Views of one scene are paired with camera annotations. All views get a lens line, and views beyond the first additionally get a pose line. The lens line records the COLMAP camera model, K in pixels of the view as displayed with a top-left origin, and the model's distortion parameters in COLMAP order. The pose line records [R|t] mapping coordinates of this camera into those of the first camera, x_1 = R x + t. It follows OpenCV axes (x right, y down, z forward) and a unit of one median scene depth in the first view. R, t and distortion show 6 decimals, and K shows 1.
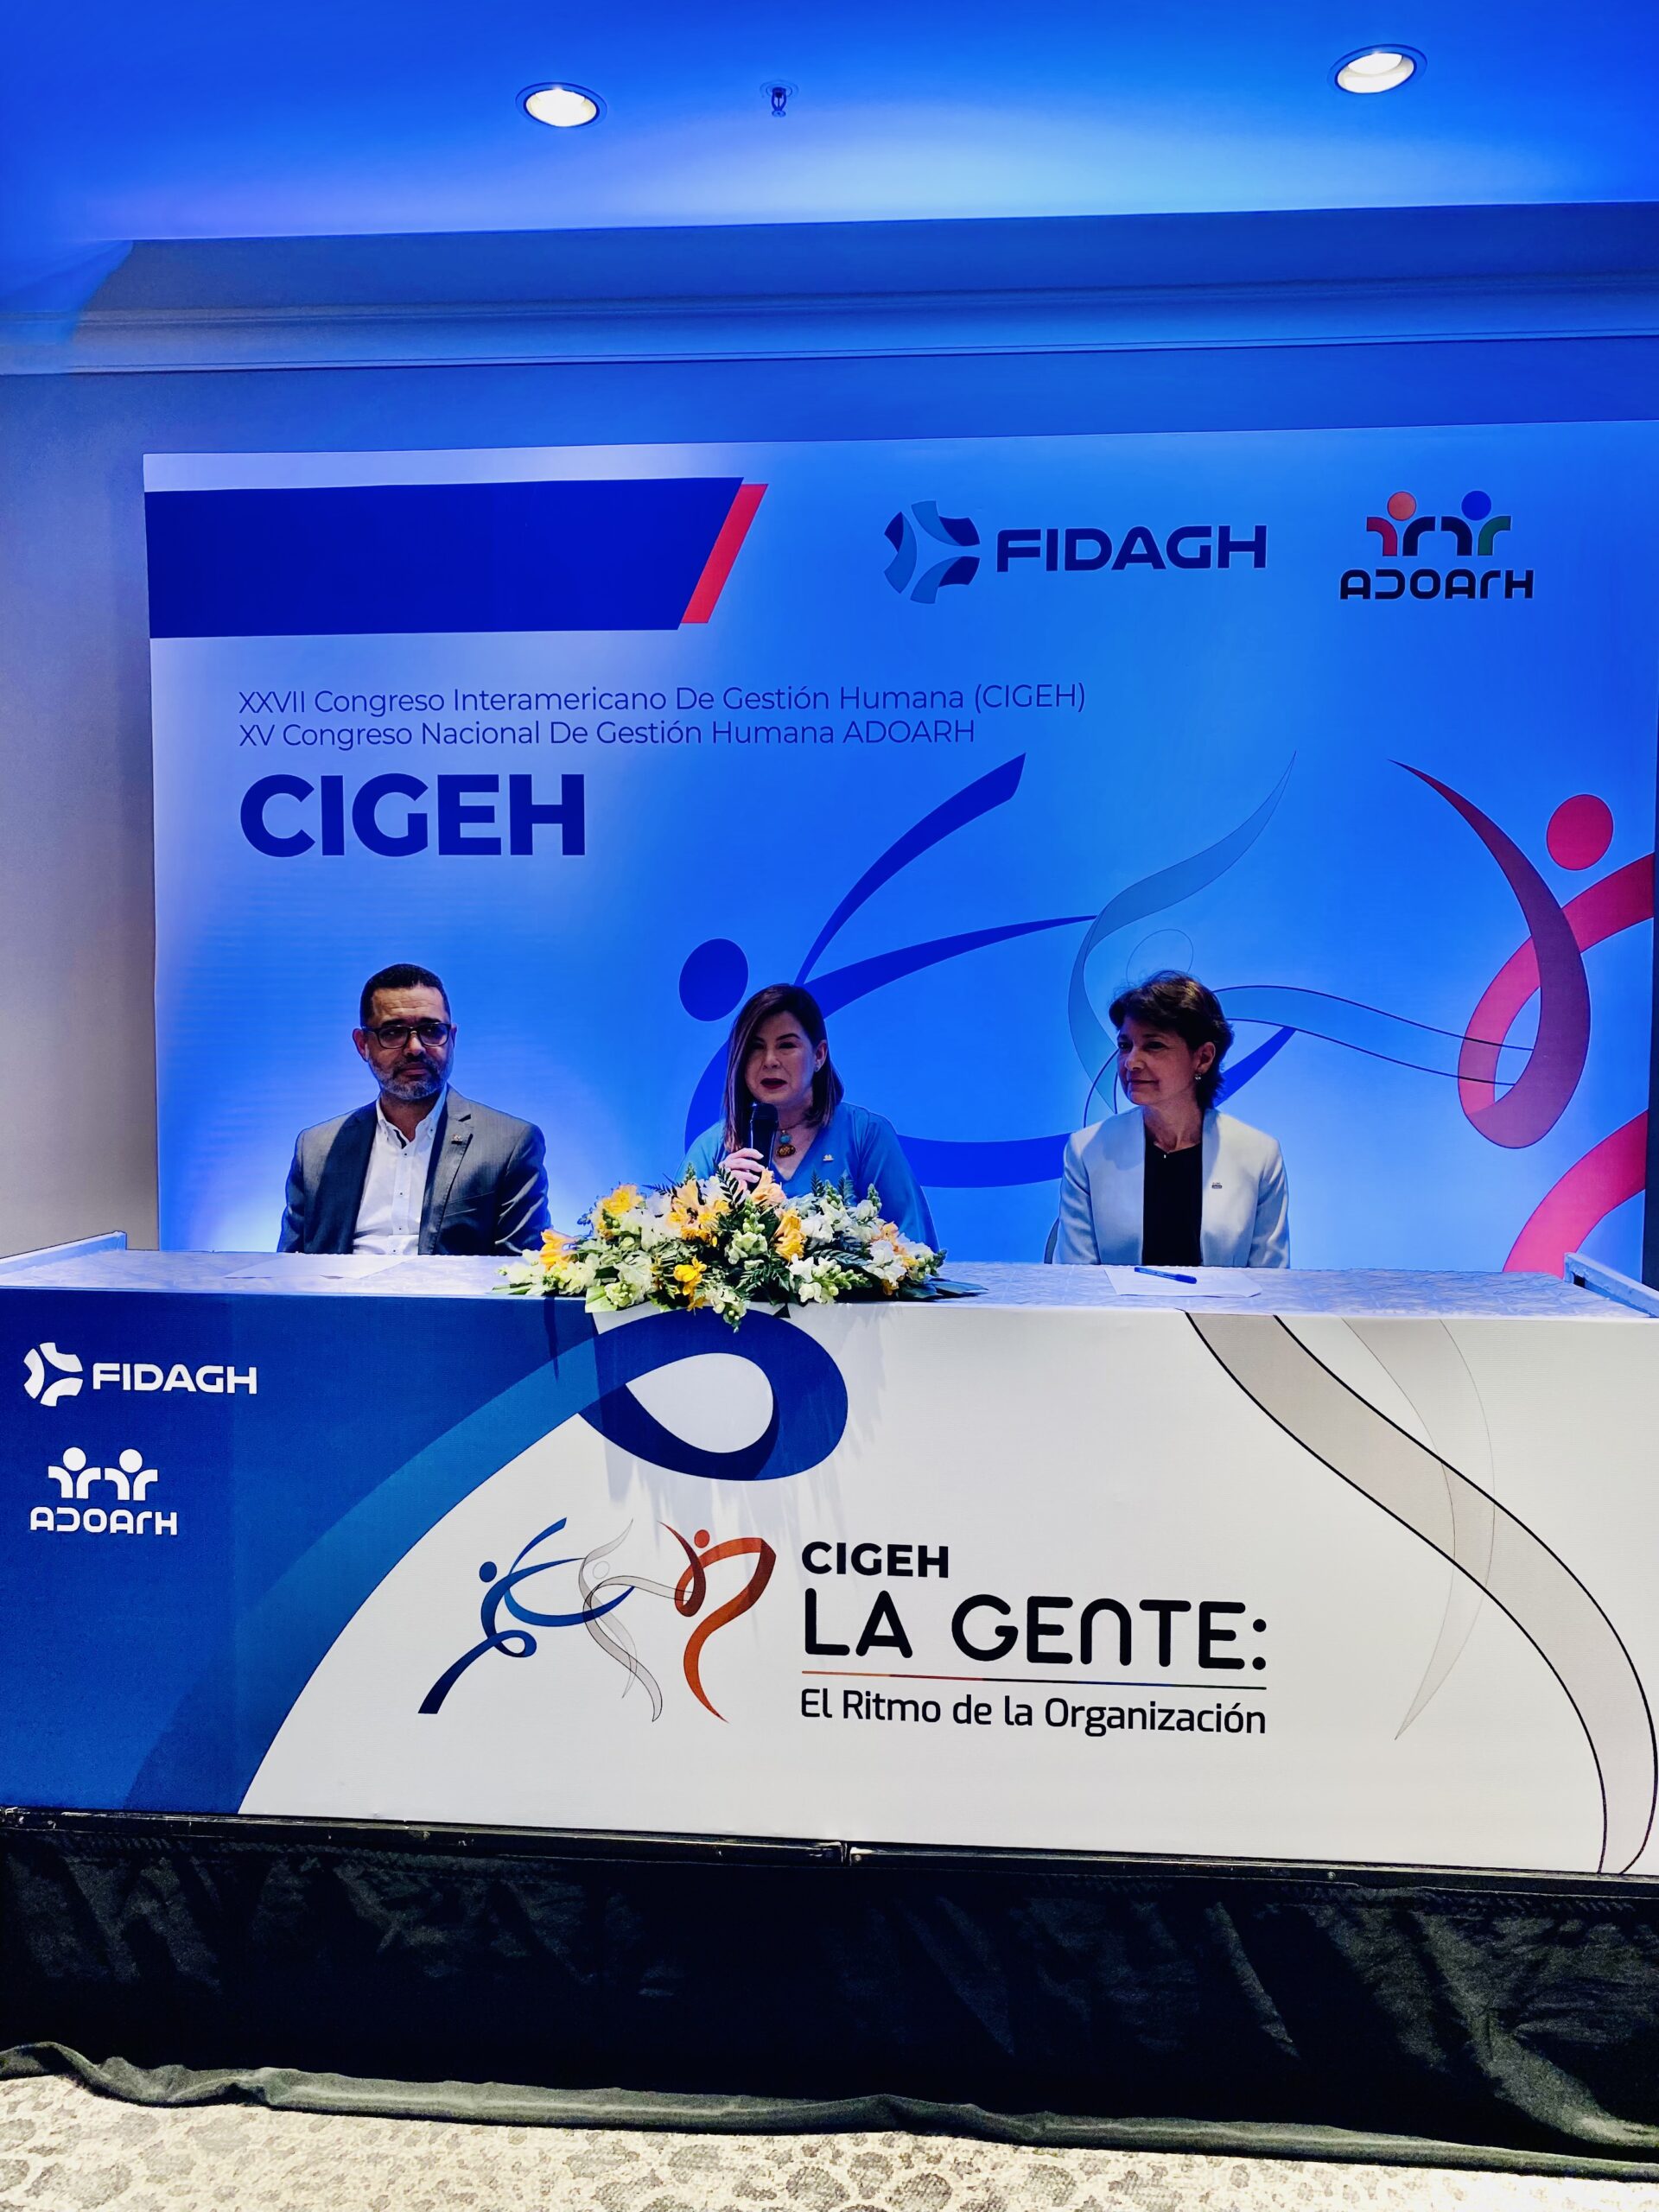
lens RADIAL K [[1701.6, 0, 833.1], [0, 1701.6, 1084.2], [0, 0, 1]] dist [-0.032454, 0.012564]
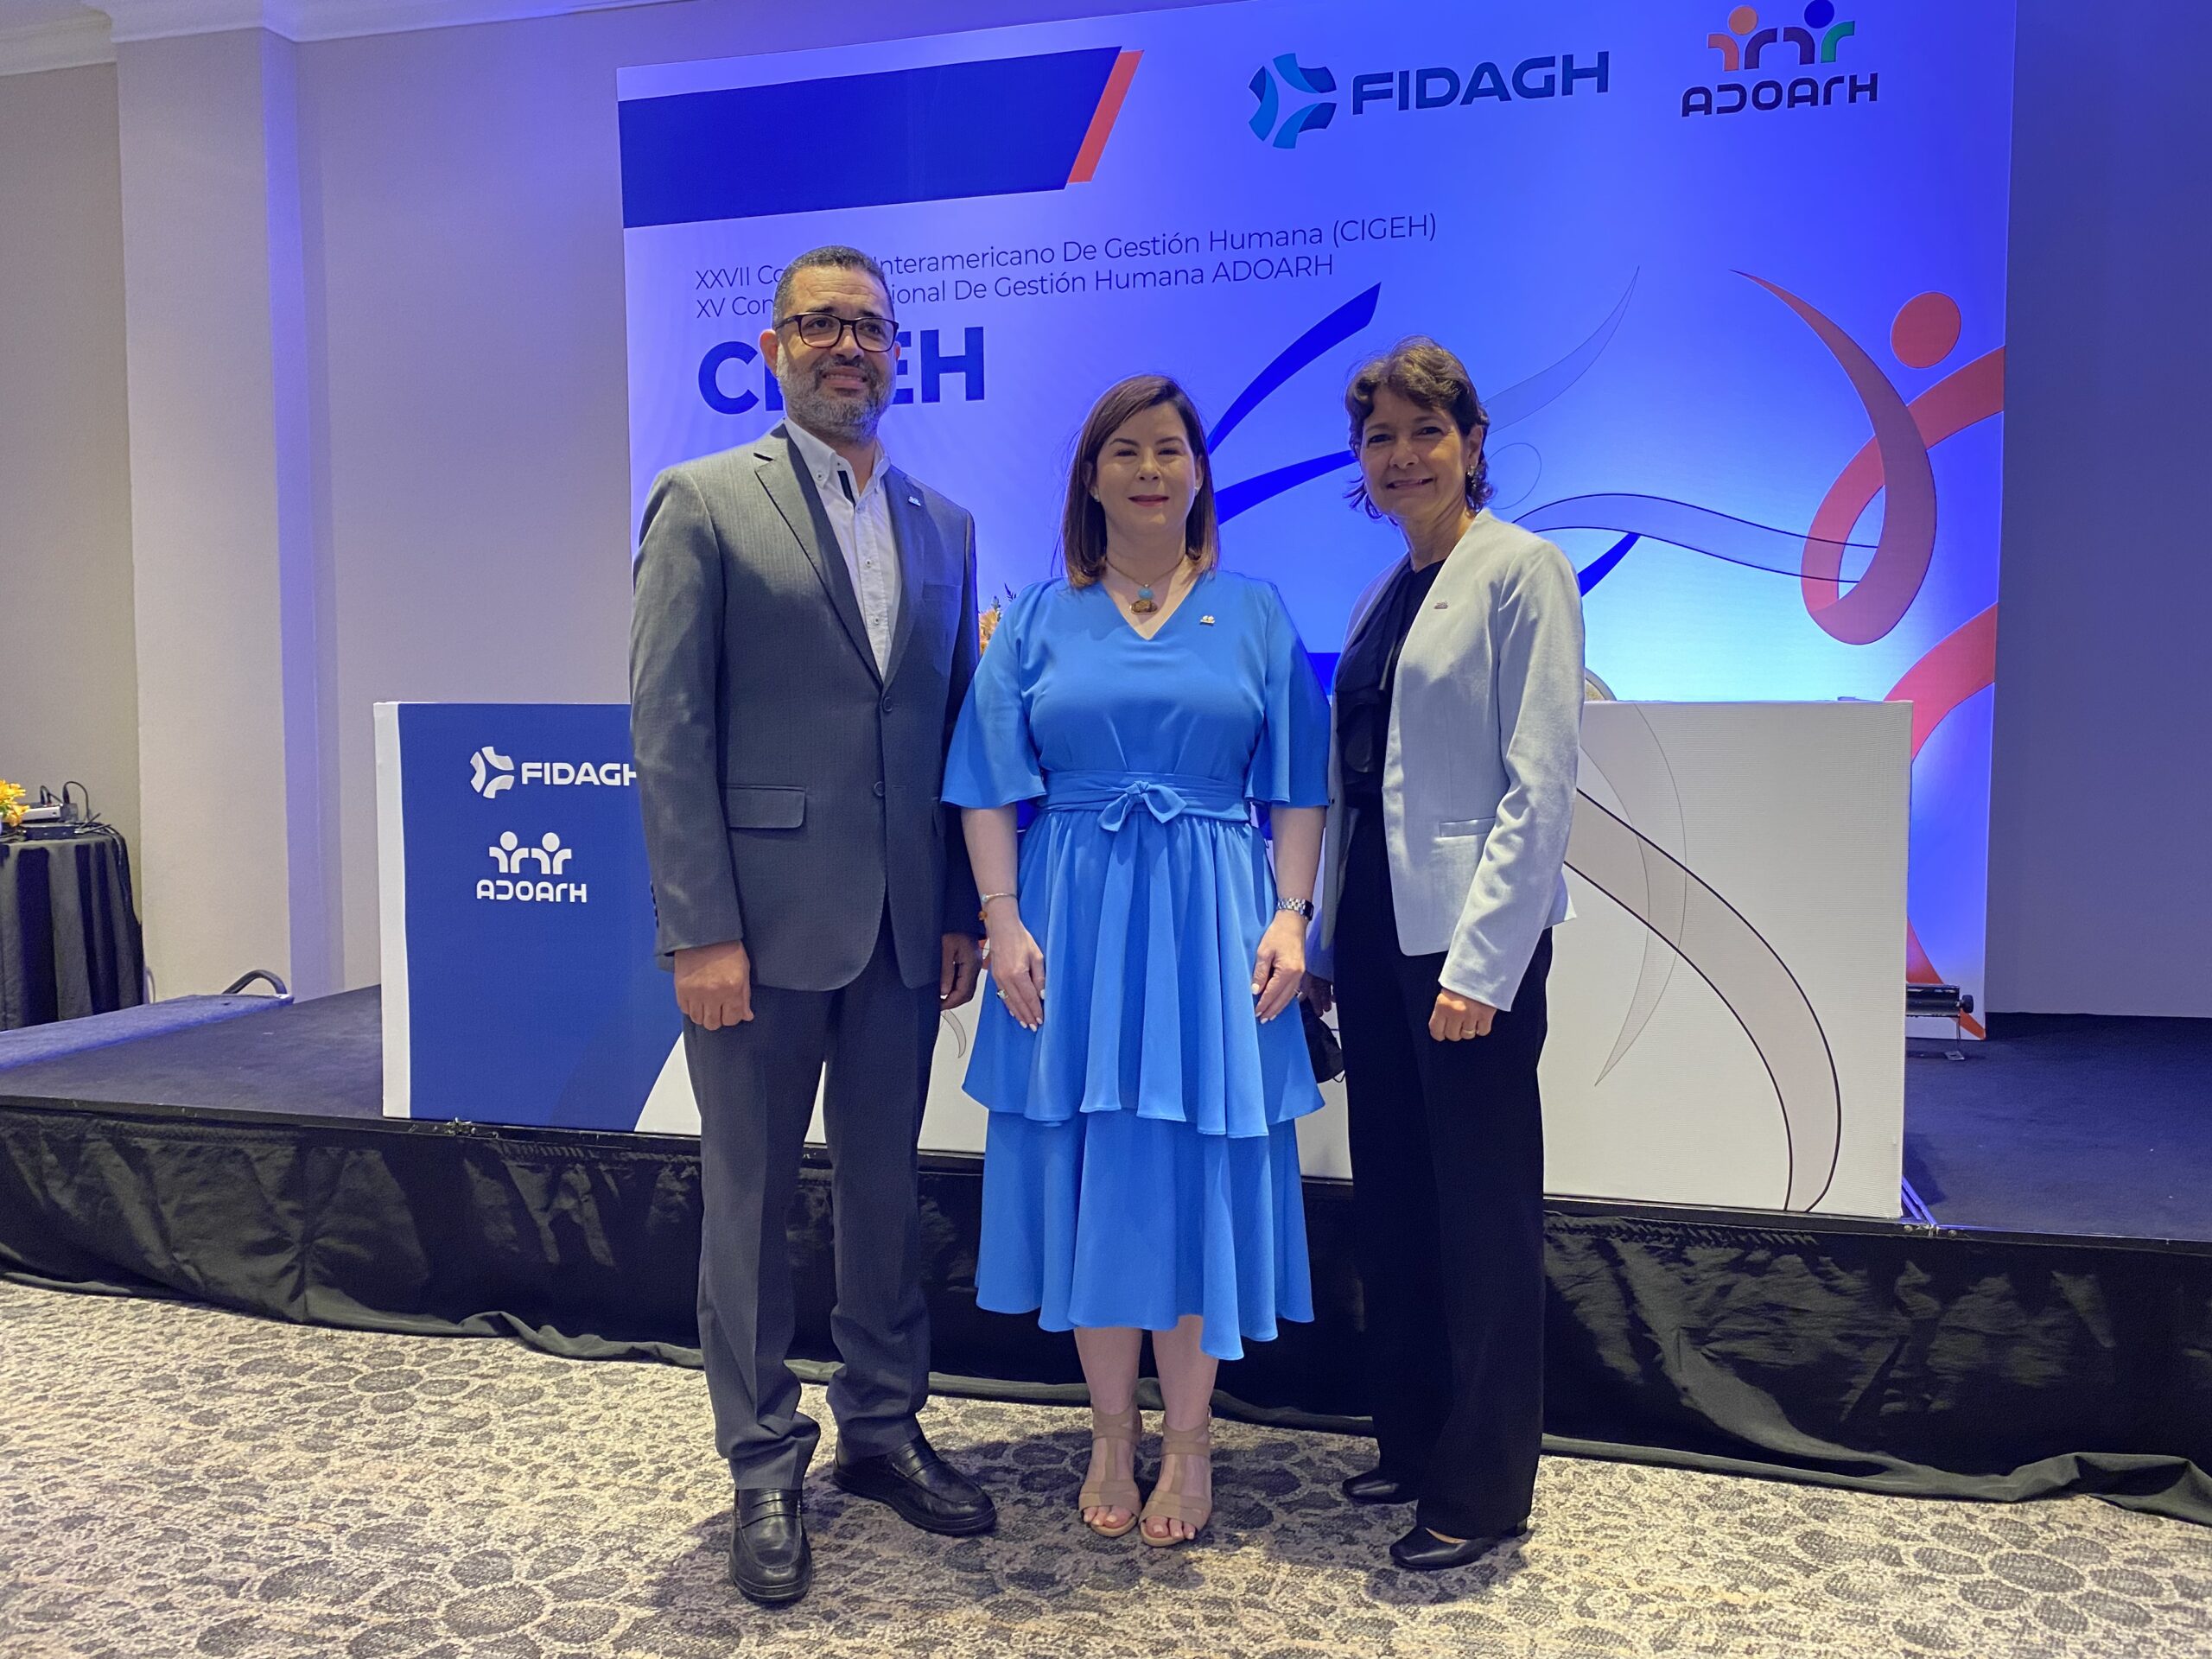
lens RADIAL K [[1701.6, 0, 1116.5], [0, 1701.6, 839.6], [0, 0, 1]] dist [-0.032454, 0.012564]
pose [[0.983931, 0.002611, -0.178528, 0.211288], [0.003457, 0.999427, 0.033668, 0.179687], [0.178513, -0.033744, 0.983359, -0.144368]]
